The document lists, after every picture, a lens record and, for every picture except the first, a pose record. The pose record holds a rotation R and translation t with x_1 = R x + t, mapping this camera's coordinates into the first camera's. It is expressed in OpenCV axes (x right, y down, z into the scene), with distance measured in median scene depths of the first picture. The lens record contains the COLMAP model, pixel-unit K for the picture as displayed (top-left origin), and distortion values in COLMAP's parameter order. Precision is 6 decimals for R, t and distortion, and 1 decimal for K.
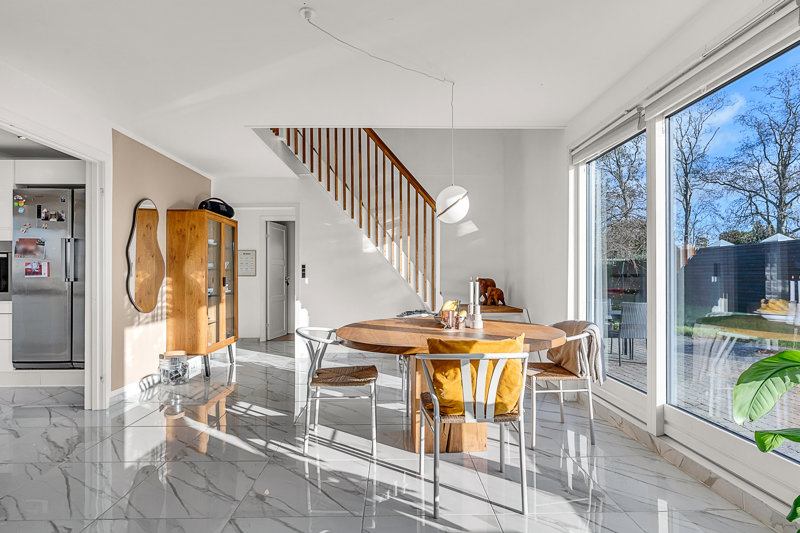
lens RADIAL K [[438.2, 0, 401.2], [0, 438.2, 270.2], [0, 0, 1]] dist [-0.002219, 0.000602]
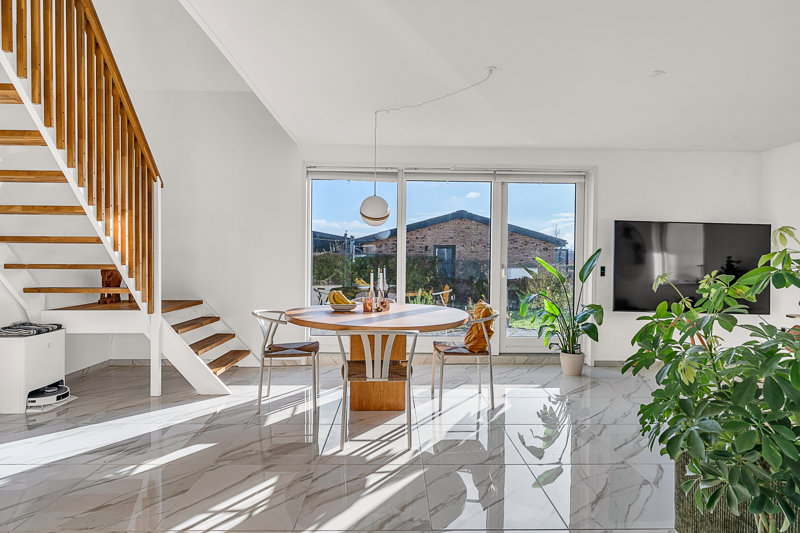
lens RADIAL K [[438.2, 0, 401.2], [0, 438.2, 270.2], [0, 0, 1]] dist [-0.002219, 0.000602]
pose [[0.010491, -0.022053, 0.999702, -1.063078], [-0.016169, 0.999622, 0.022221, -0.012618], [-0.999814, -0.016397, 0.010131, 0.898726]]
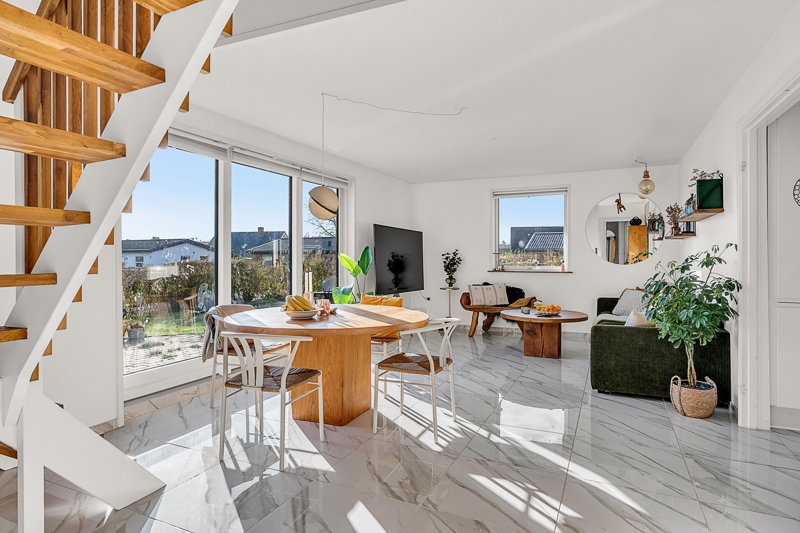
lens RADIAL K [[474.1, 0, 398.6], [0, 474.1, 258.4], [0, 0, 1]] dist [-0.003750, -0.000754]
pose [[-0.905760, -0.000004, 0.423791, -0.540337], [-0.000687, 0.999999, -0.001459, -0.009451], [-0.423790, -0.001613, -0.905759, 1.929913]]
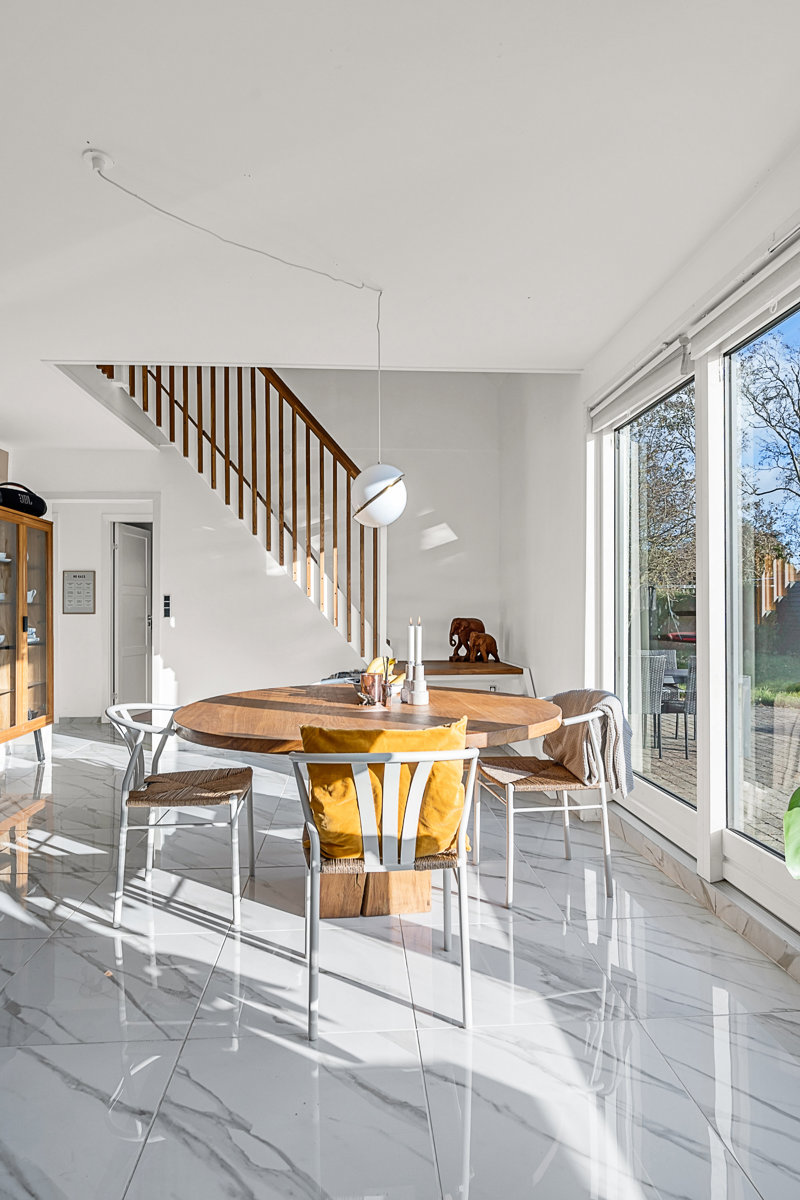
lens RADIAL K [[704.0, 0, 400.0], [0, 704.0, 600.0], [0, 0, 1]] dist [0.001276, -0.000208]
pose [[0.998957, 0.000893, 0.045662, 0.097450], [-0.000741, 0.999994, -0.003335, -0.005353], [-0.045664, 0.003298, 0.998951, 0.042804]]
